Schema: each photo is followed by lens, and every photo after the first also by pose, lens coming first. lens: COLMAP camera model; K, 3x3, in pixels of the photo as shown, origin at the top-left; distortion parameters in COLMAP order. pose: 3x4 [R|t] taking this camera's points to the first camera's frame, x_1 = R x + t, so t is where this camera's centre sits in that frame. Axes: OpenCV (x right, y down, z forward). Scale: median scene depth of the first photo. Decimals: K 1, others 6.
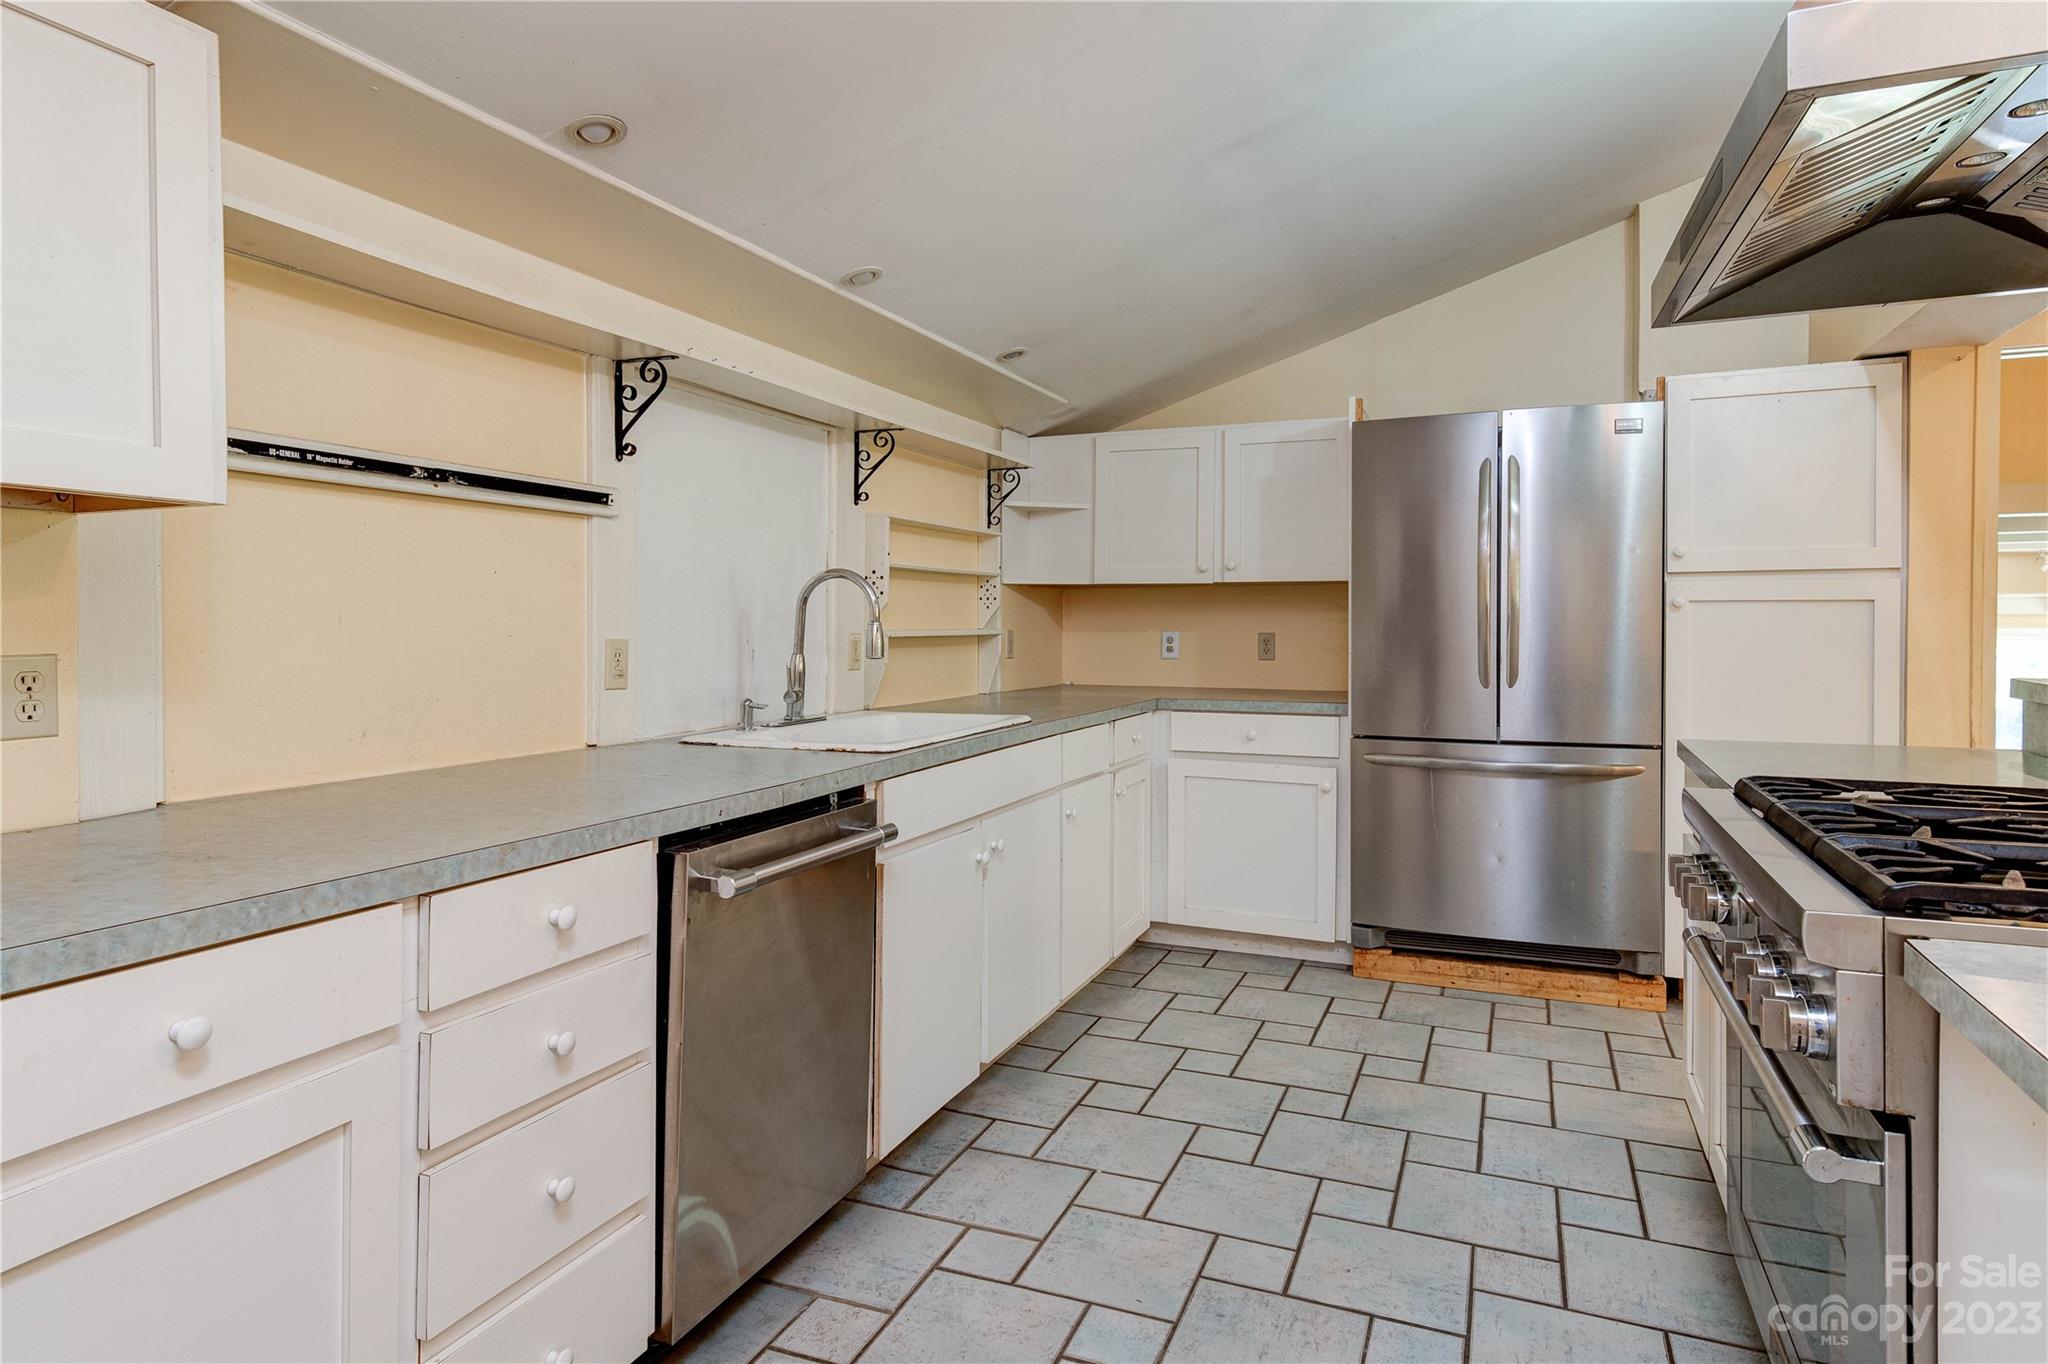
lens RADIAL K [[1181.7, 0, 1022.3], [0, 1181.7, 638.2], [0, 0, 1]] dist [-0.000449, -0.000142]
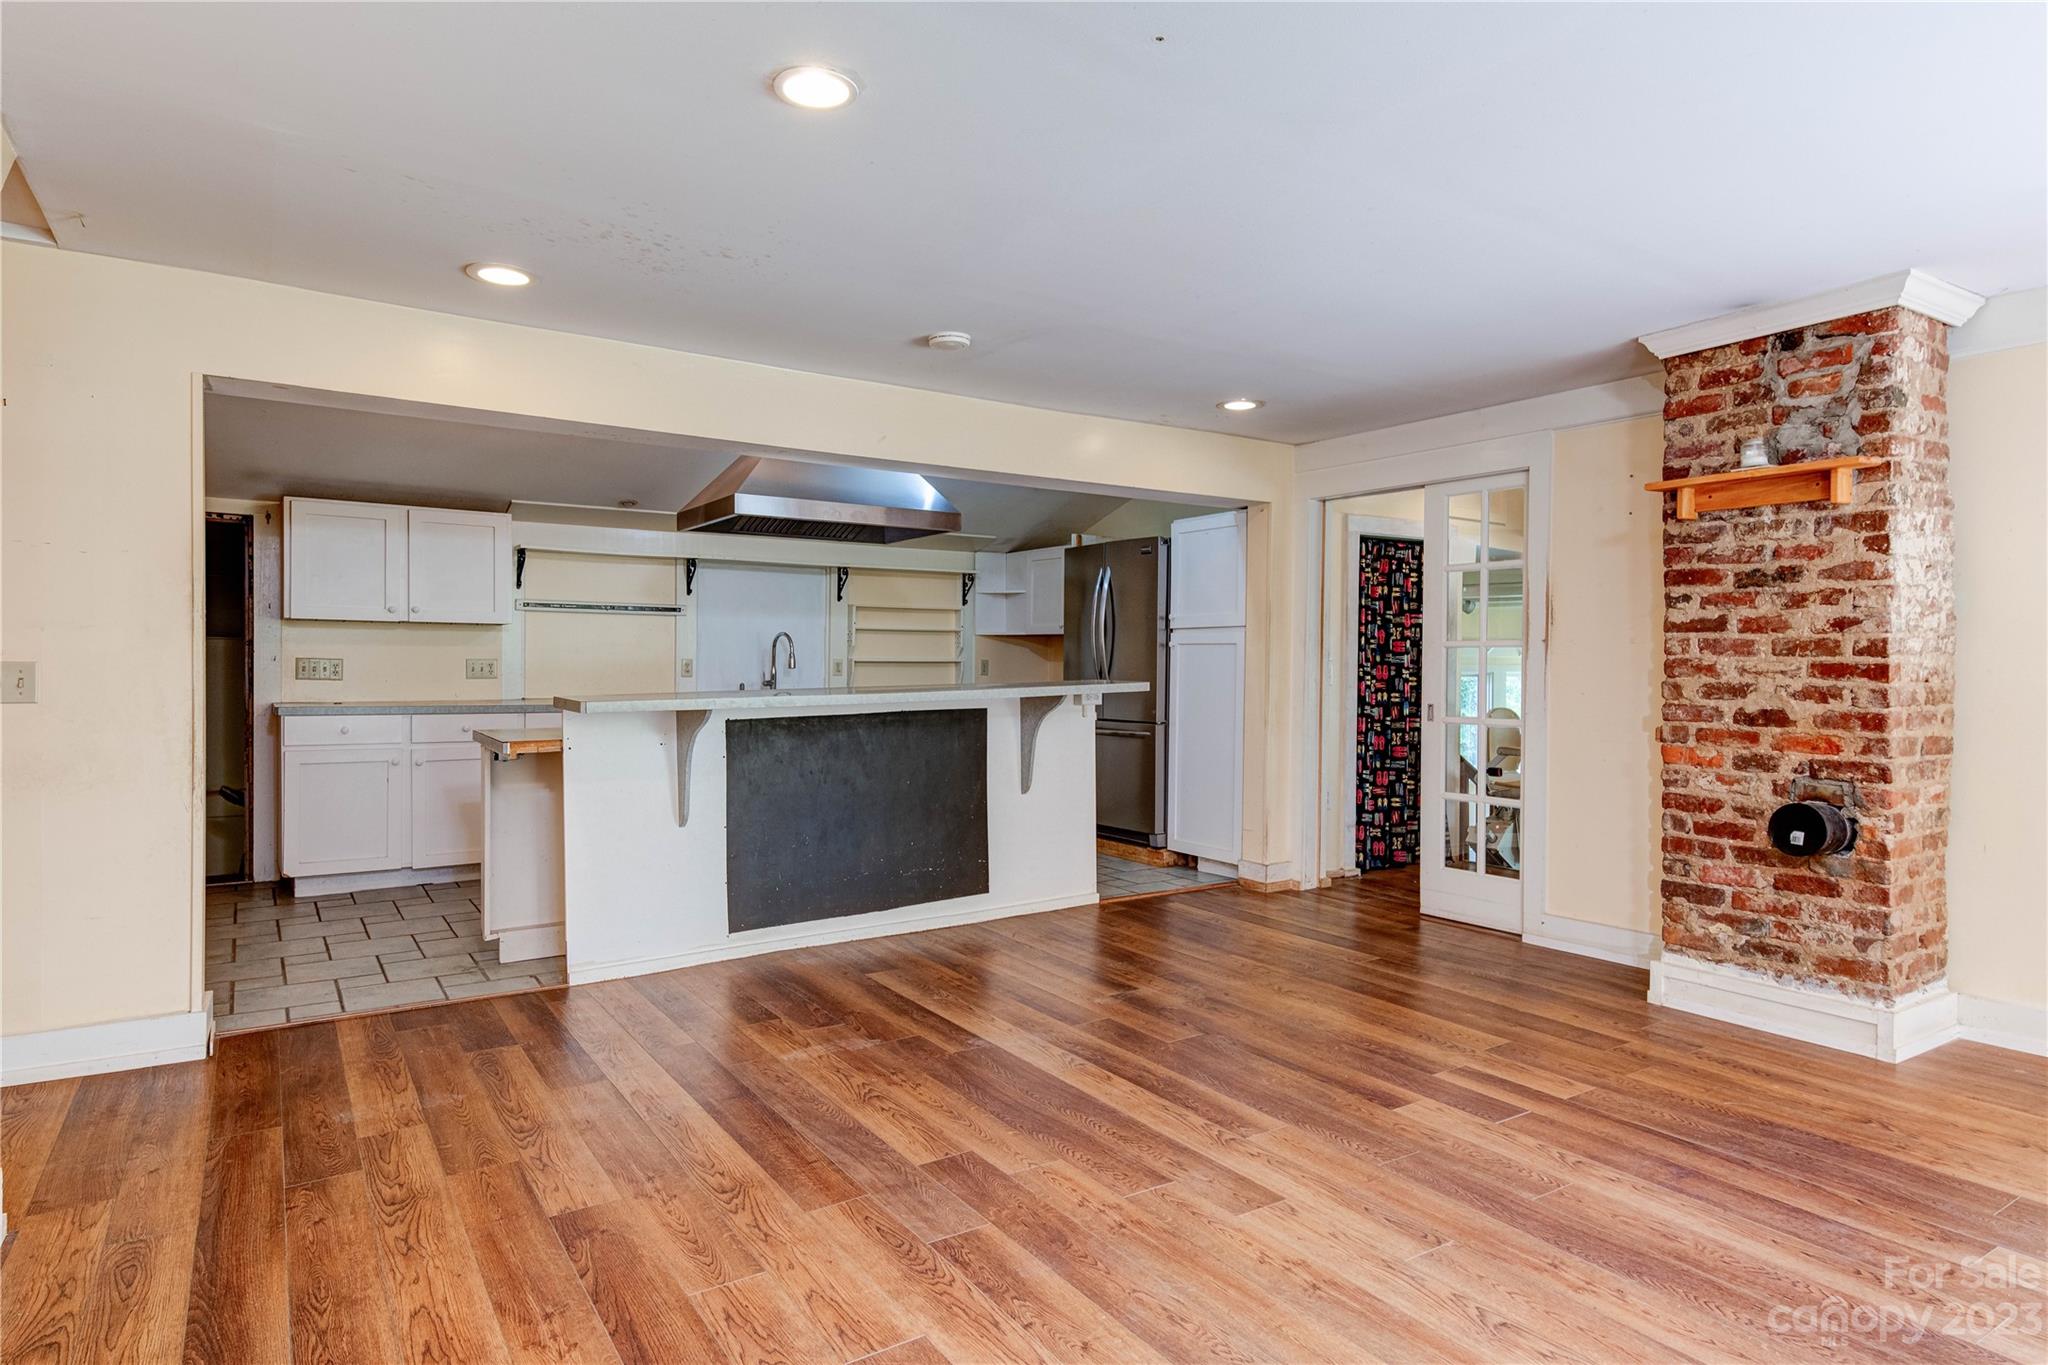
lens RADIAL K [[1153.9, 0, 1024.0], [0, 1153.9, 682.5], [0, 0, 1]] dist [0.000138, -0.000007]
pose [[0.828830, 0.017498, -0.559227, 1.588519], [-0.012491, 0.999840, 0.012773, 0.008844], [0.559361, -0.003601, 0.828916, -0.699304]]
